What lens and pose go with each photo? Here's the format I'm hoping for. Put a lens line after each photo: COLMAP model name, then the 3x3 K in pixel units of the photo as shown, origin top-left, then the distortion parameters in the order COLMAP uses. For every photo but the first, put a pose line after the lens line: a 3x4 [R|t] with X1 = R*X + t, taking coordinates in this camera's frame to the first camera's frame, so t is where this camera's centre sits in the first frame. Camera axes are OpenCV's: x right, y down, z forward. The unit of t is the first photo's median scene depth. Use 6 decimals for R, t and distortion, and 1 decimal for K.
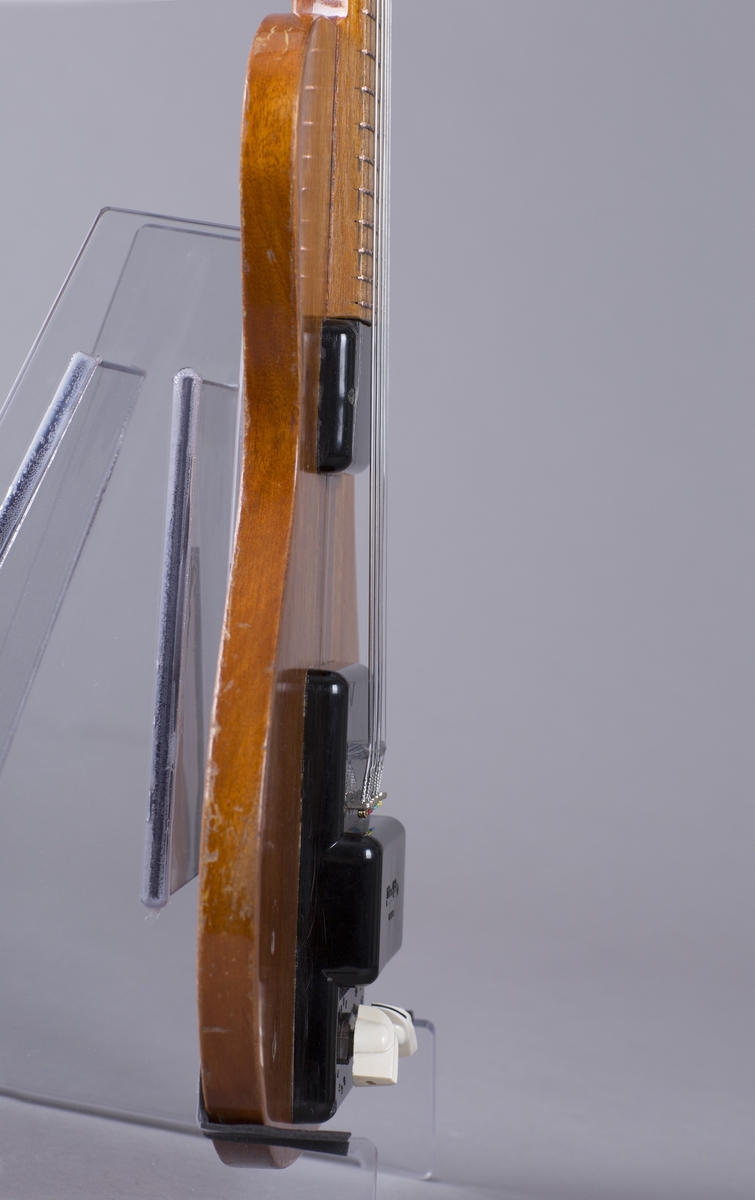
lens RADIAL K [[3008.7, 0, 377.5], [0, 3008.7, 600.0], [0, 0, 1]] dist [-0.215921, -0.168927]
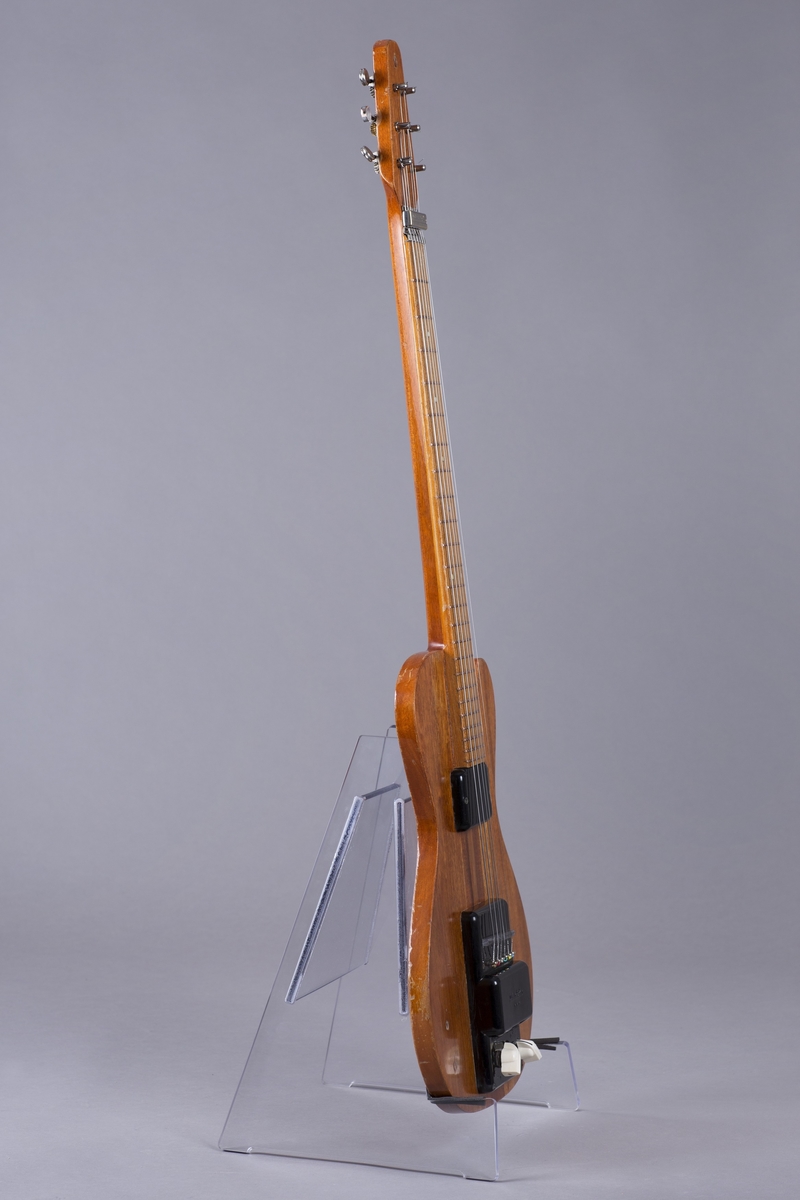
lens RADIAL K [[3002.4, 0, 400.0], [0, 3002.4, 600.0], [0, 0, 1]] dist [-0.123191, -0.285458]
pose [[0.961288, -0.120387, -0.247854, 0.581345], [0.124498, 0.992219, 0.000922, -0.245129], [0.245815, -0.031744, 0.968797, -1.427132]]
